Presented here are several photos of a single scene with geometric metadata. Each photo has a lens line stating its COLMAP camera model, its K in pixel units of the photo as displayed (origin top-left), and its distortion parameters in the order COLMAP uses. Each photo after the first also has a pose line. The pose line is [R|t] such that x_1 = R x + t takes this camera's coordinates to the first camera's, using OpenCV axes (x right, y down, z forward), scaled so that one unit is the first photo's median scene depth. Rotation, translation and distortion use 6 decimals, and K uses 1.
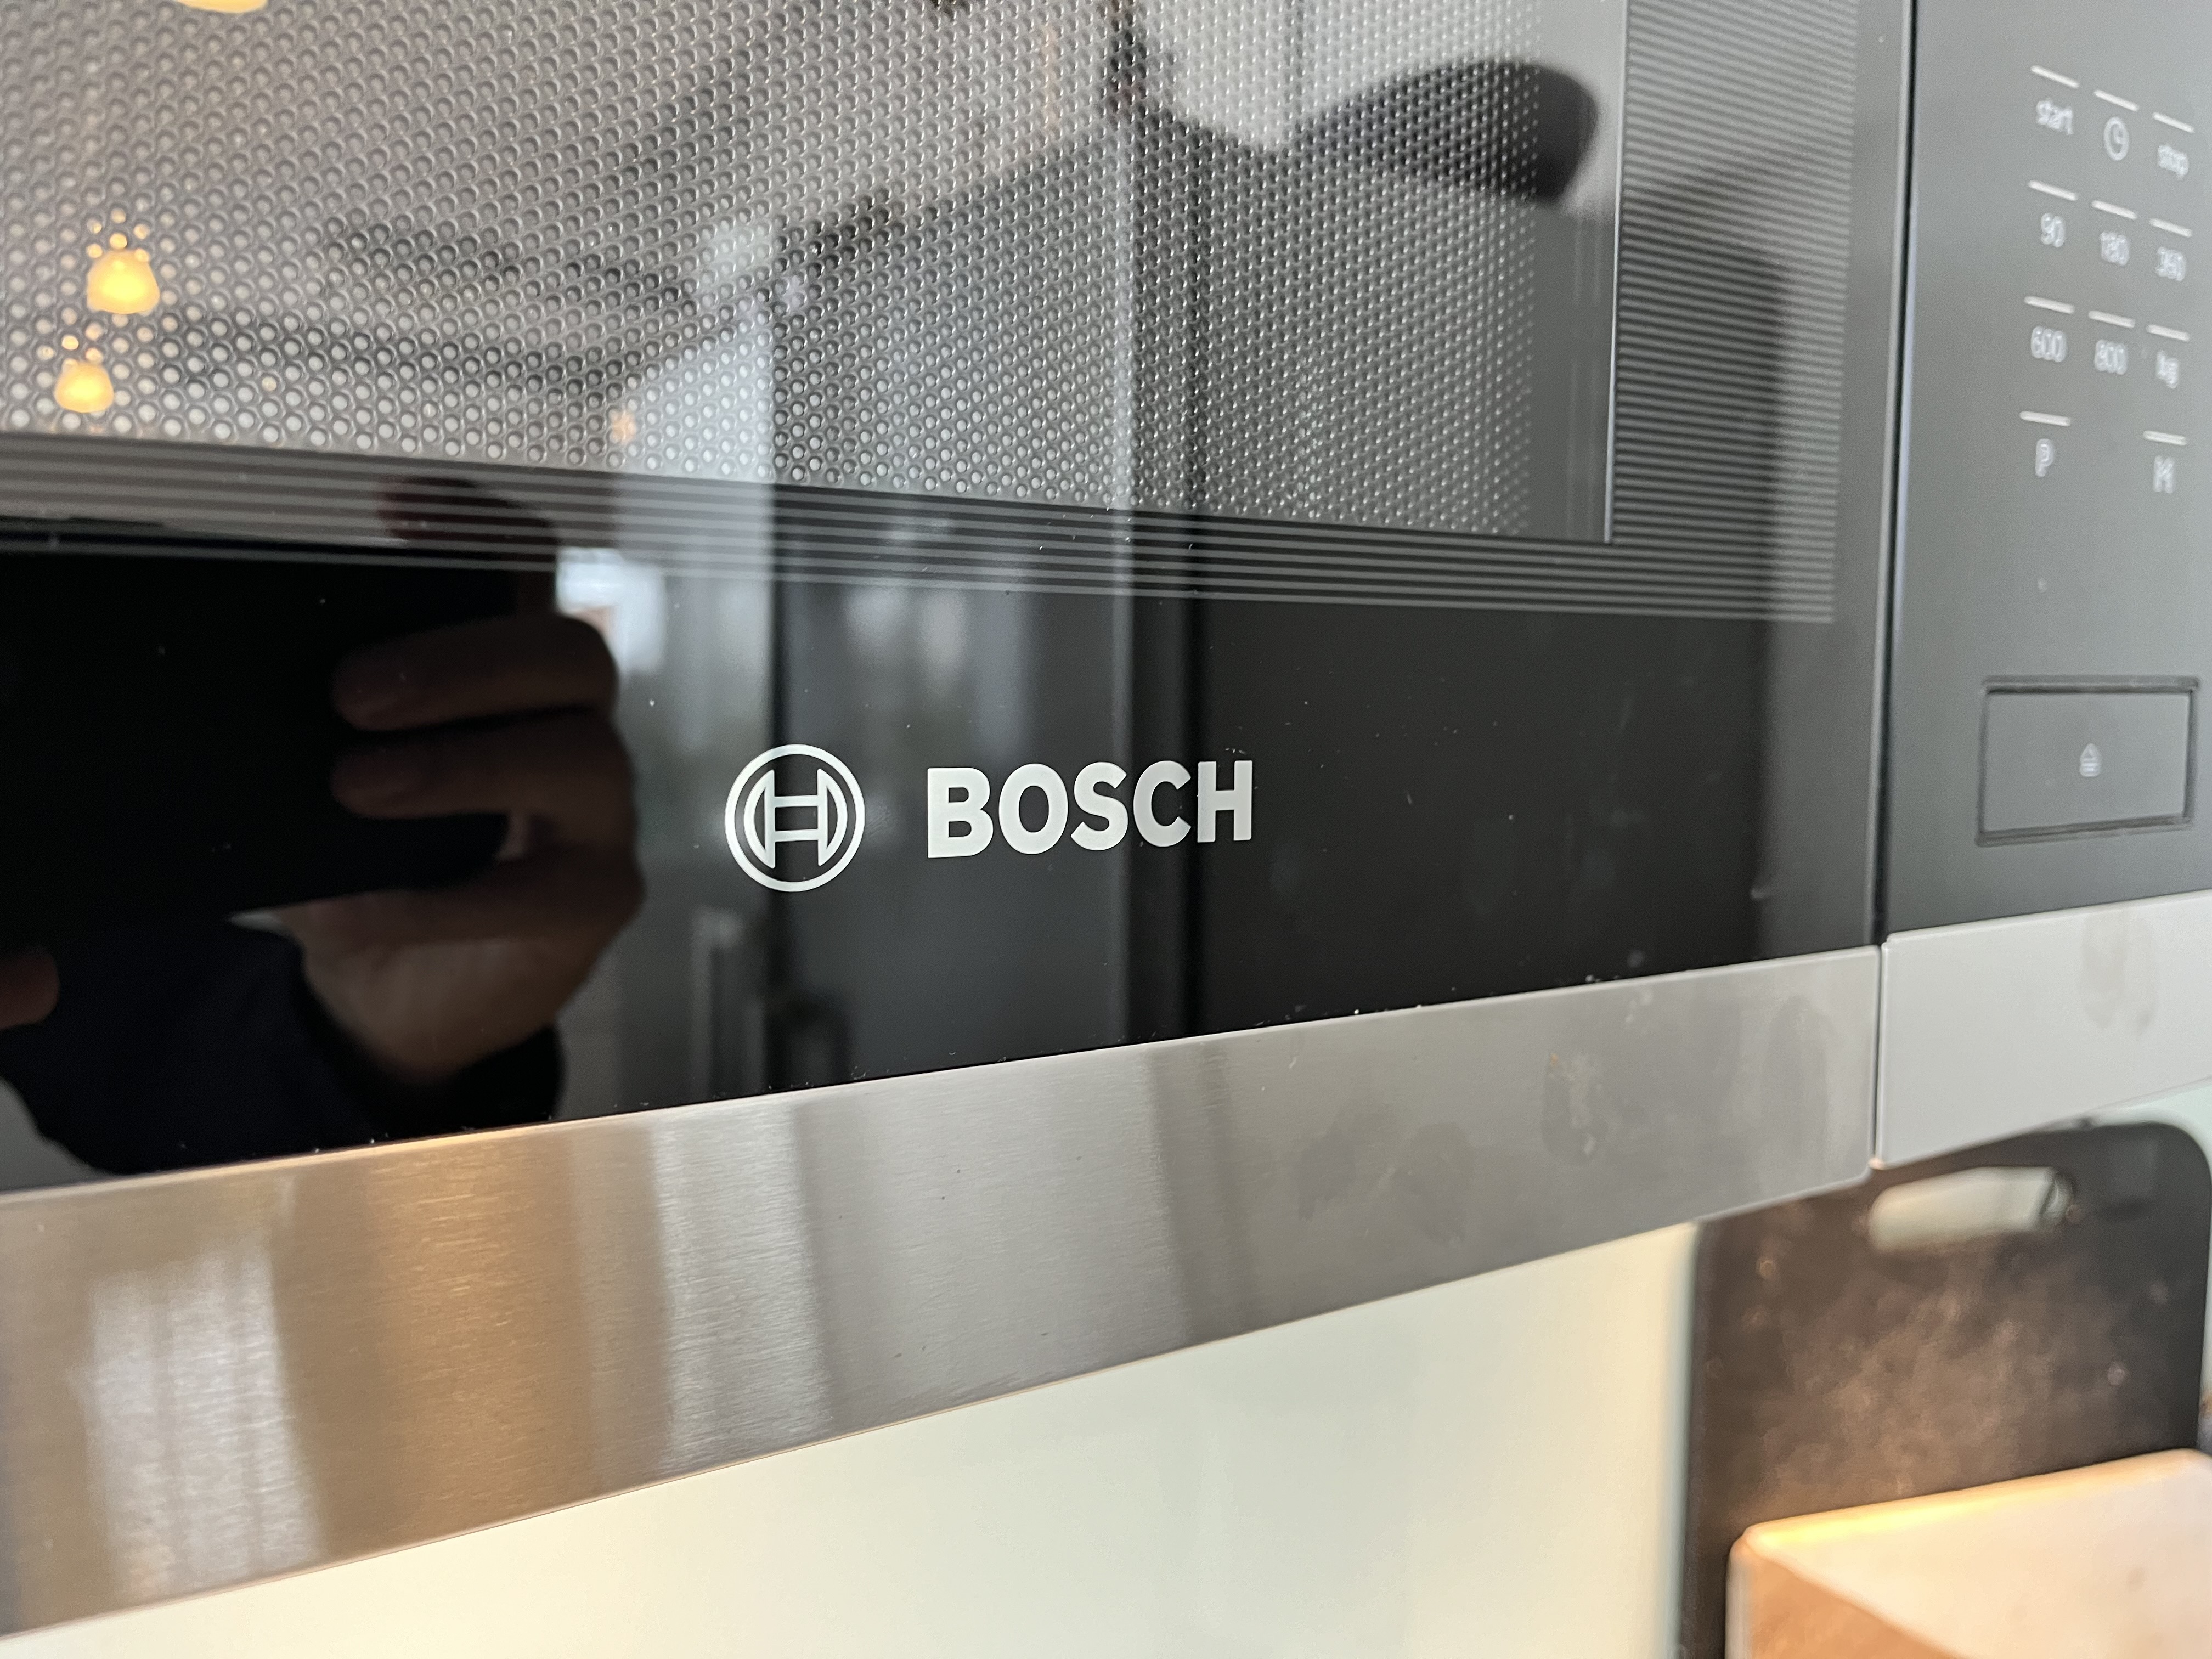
lens RADIAL K [[1685.3, 0, 1106.0], [0, 1685.3, 829.5], [0, 0, 1]] dist [0.098449, -0.136476]
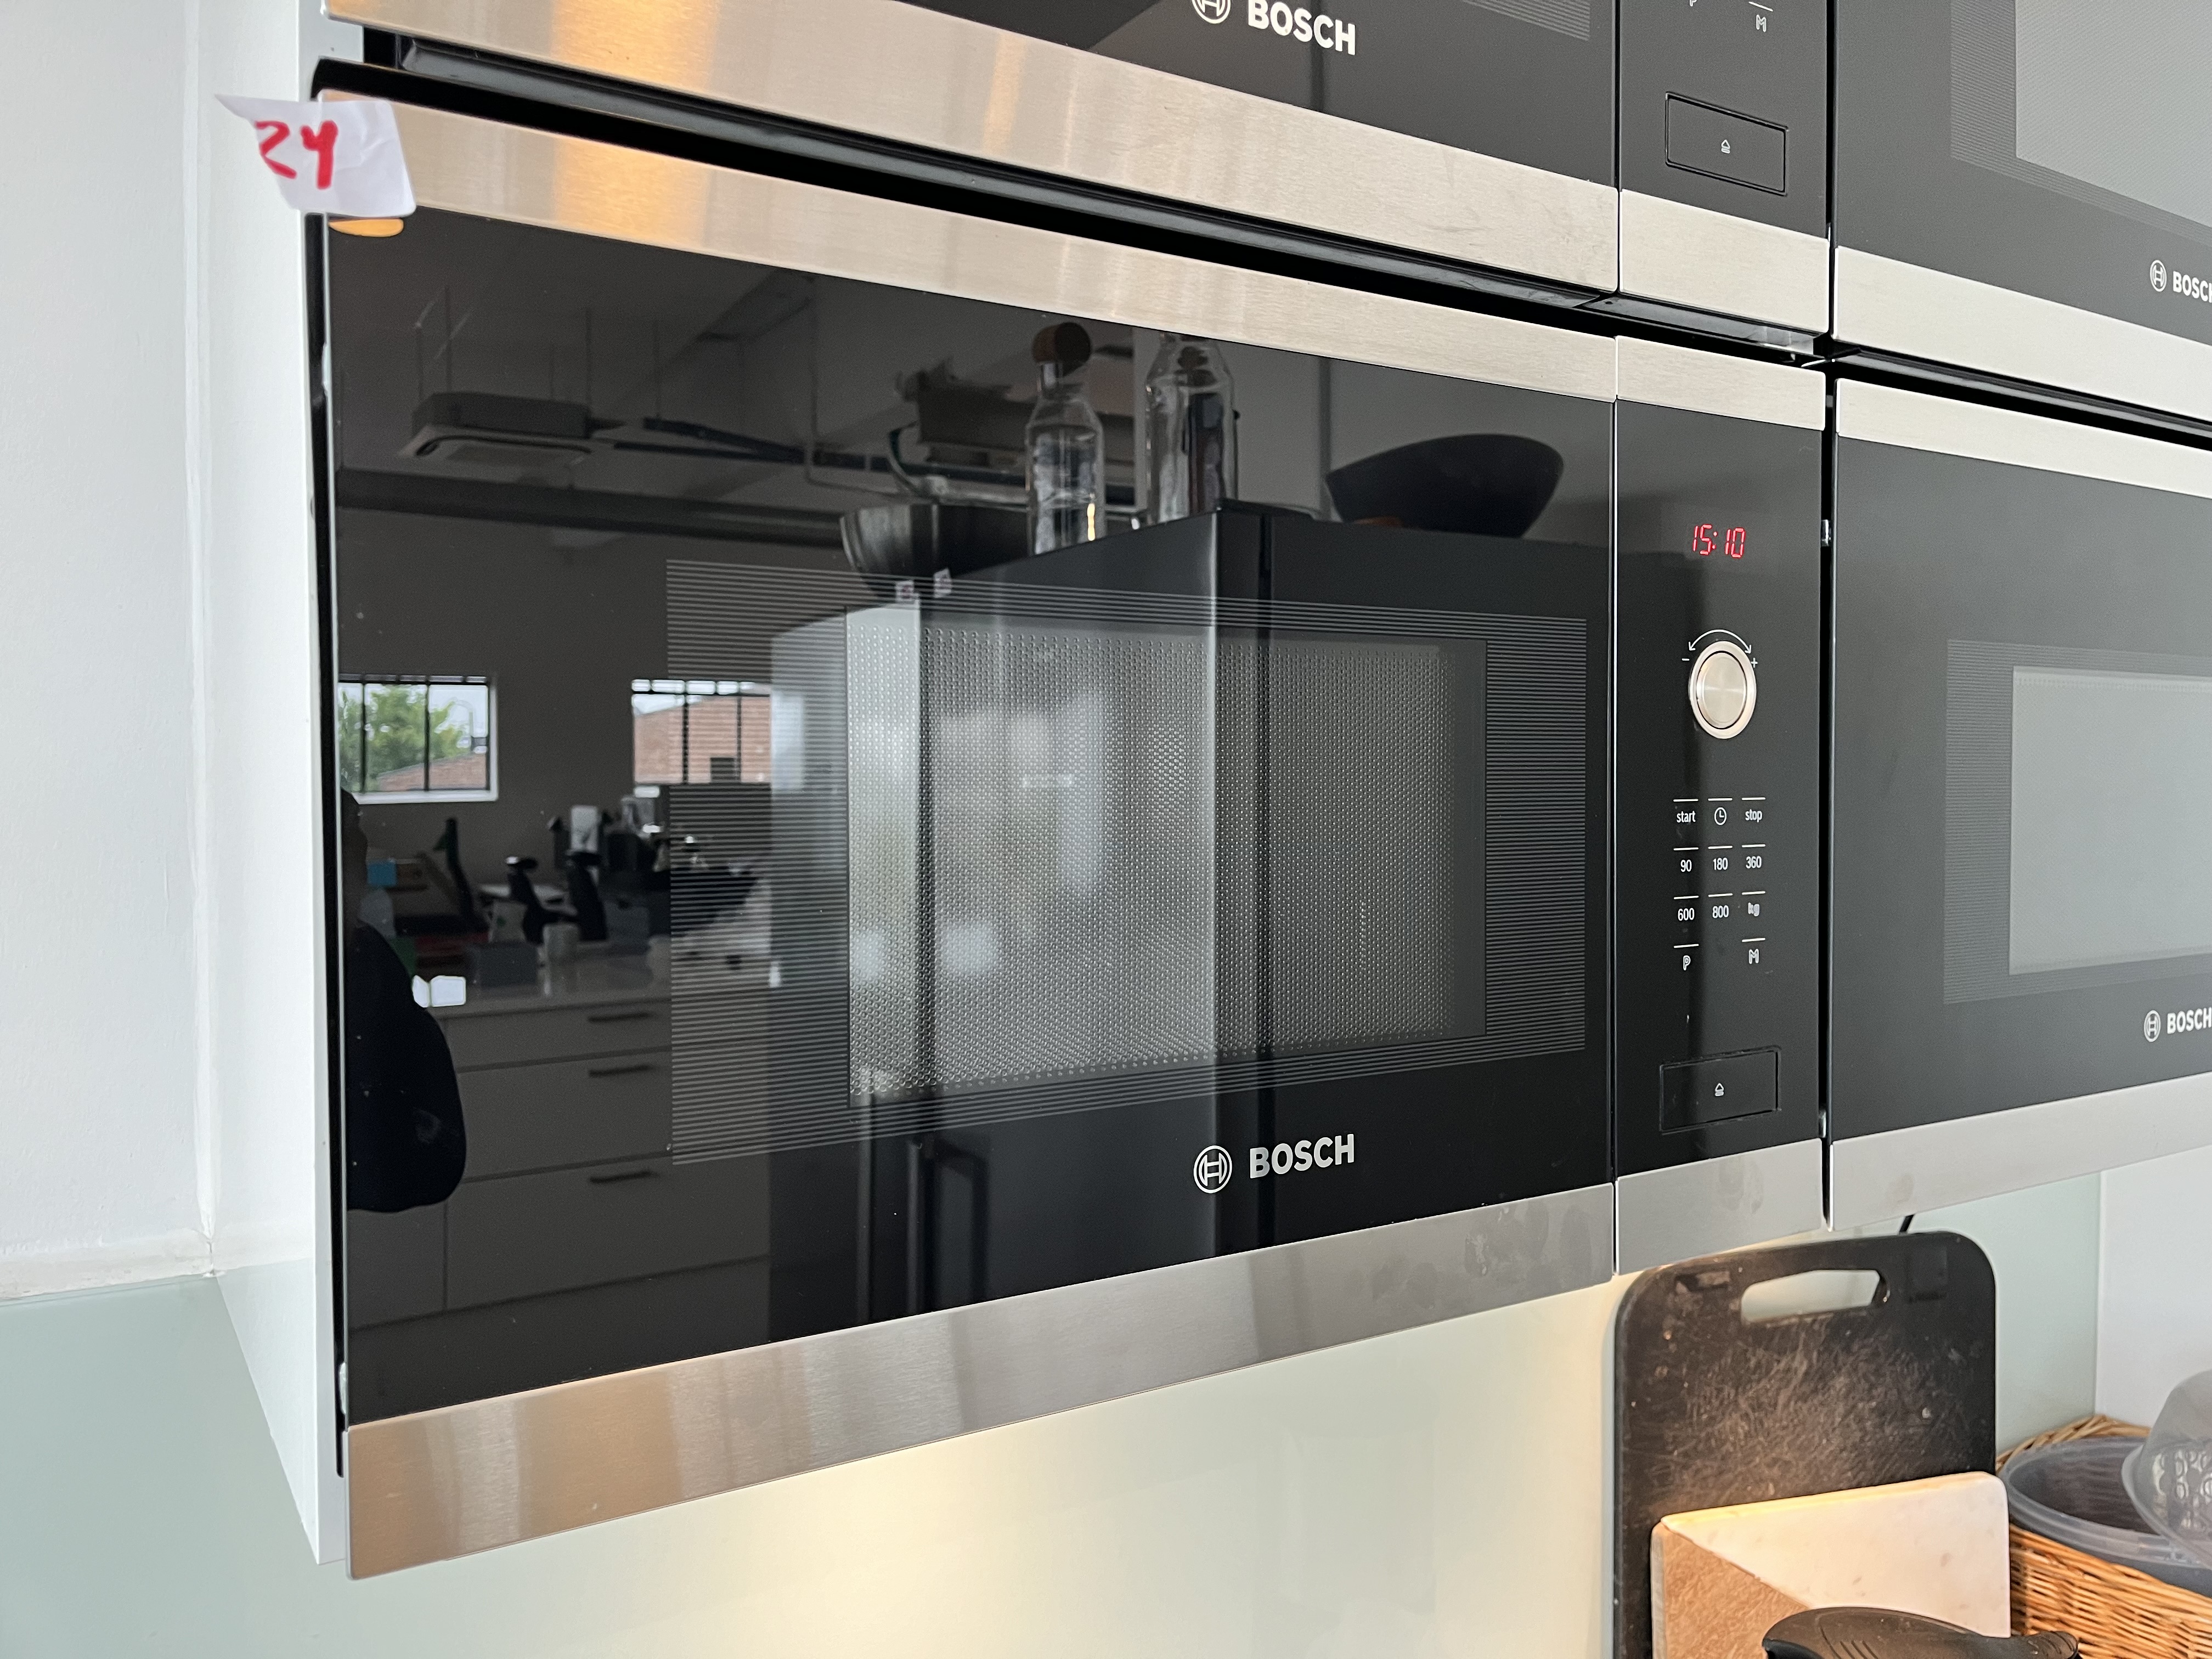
lens RADIAL K [[1643.1, 0, 1106.0], [0, 1643.1, 829.5], [0, 0, 1]] dist [0.008468, -0.001200]
pose [[0.999757, -0.006752, -0.020968, -0.176153], [0.005490, 0.998205, -0.059634, -0.256402], [0.021333, 0.059504, 0.998000, -1.177991]]
